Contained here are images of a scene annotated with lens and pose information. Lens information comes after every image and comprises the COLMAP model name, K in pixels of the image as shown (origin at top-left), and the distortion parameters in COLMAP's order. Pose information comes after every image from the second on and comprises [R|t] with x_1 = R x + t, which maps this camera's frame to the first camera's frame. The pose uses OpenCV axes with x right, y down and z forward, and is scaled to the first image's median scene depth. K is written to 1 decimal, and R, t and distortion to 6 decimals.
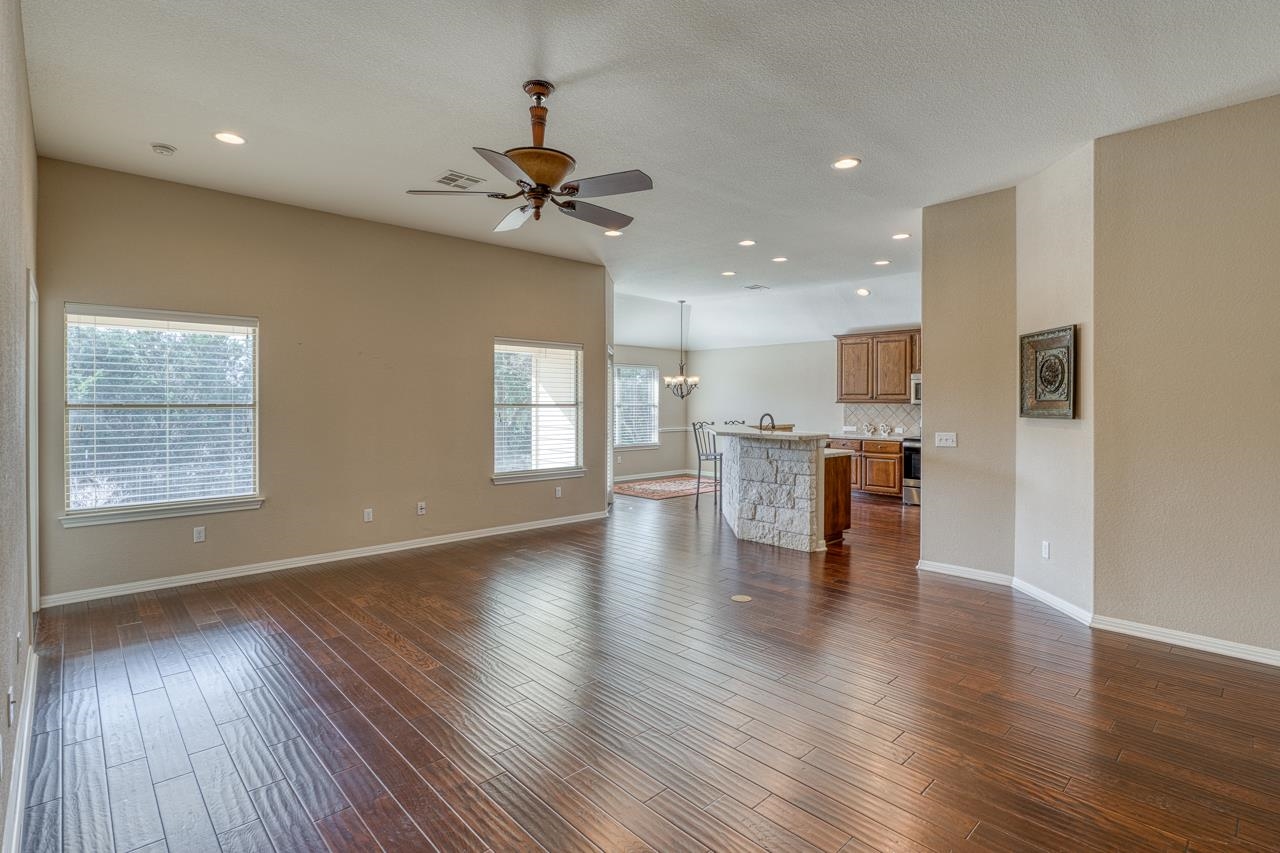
lens RADIAL K [[610.4, 0, 670.2], [0, 610.4, 399.9], [0, 0, 1]] dist [-0.047291, -0.000201]
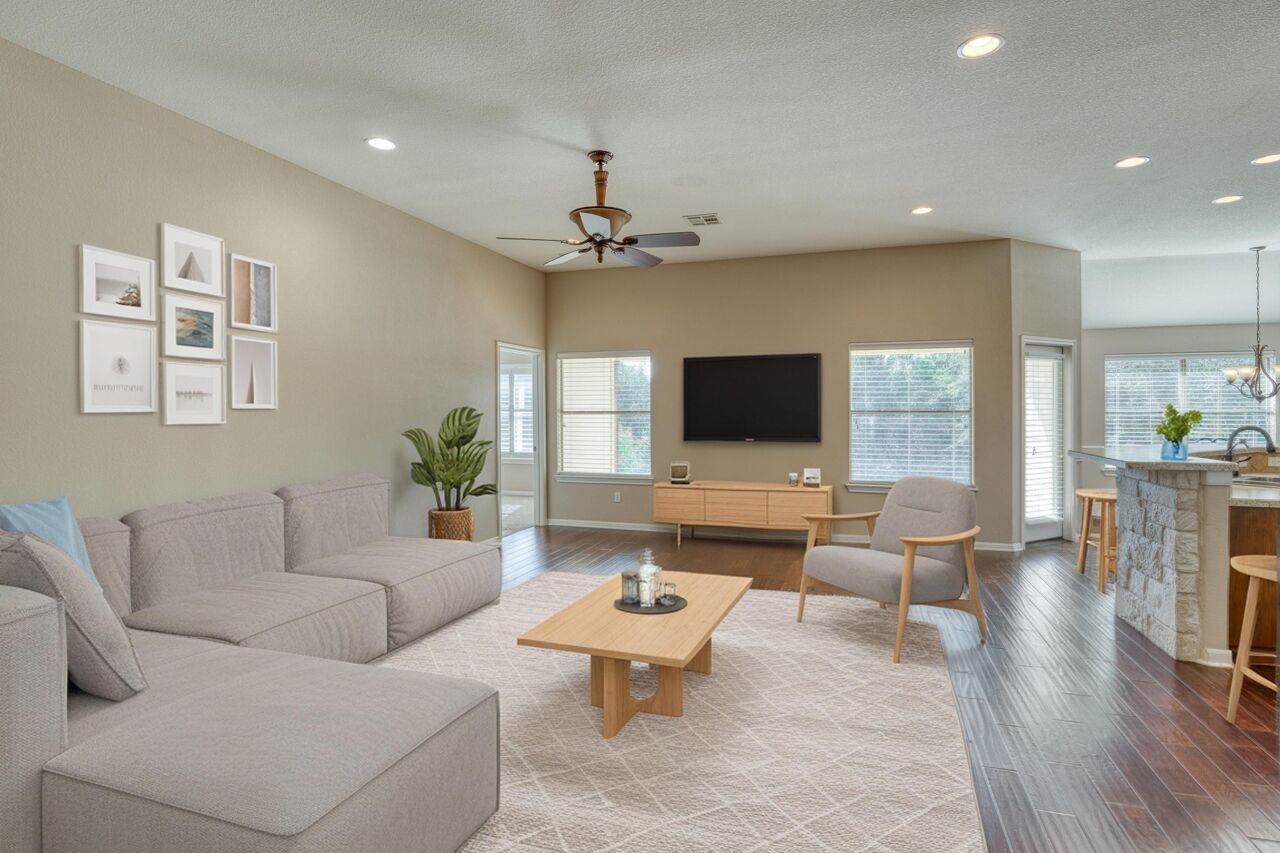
lens RADIAL K [[624.4, 0, 653.0], [0, 624.4, 414.9], [0, 0, 1]] dist [-0.024753, -0.000449]
pose [[0.457879, 0.006657, -0.888989, 0.341957], [0.006818, 0.999916, 0.011000, 0.000569], [0.888988, -0.011098, 0.457796, 0.176967]]
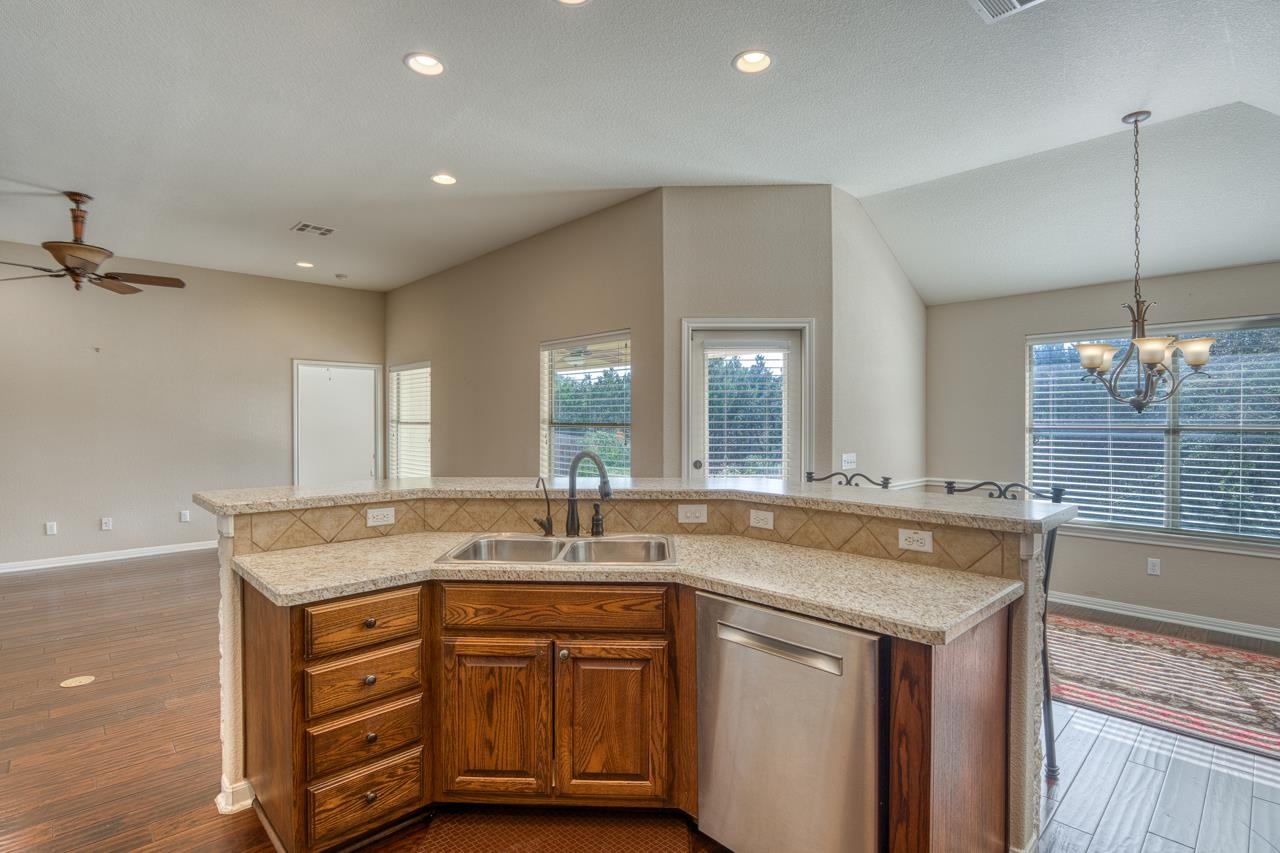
lens RADIAL K [[620.5, 0, 640.0], [0, 620.5, 426.5], [0, 0, 1]] dist [-0.015805, 0.000228]
pose [[-0.026192, 0.006497, -0.999636, 0.418817], [0.001018, 0.999979, 0.006473, 0.005694], [0.999656, -0.000848, -0.026198, 0.863104]]
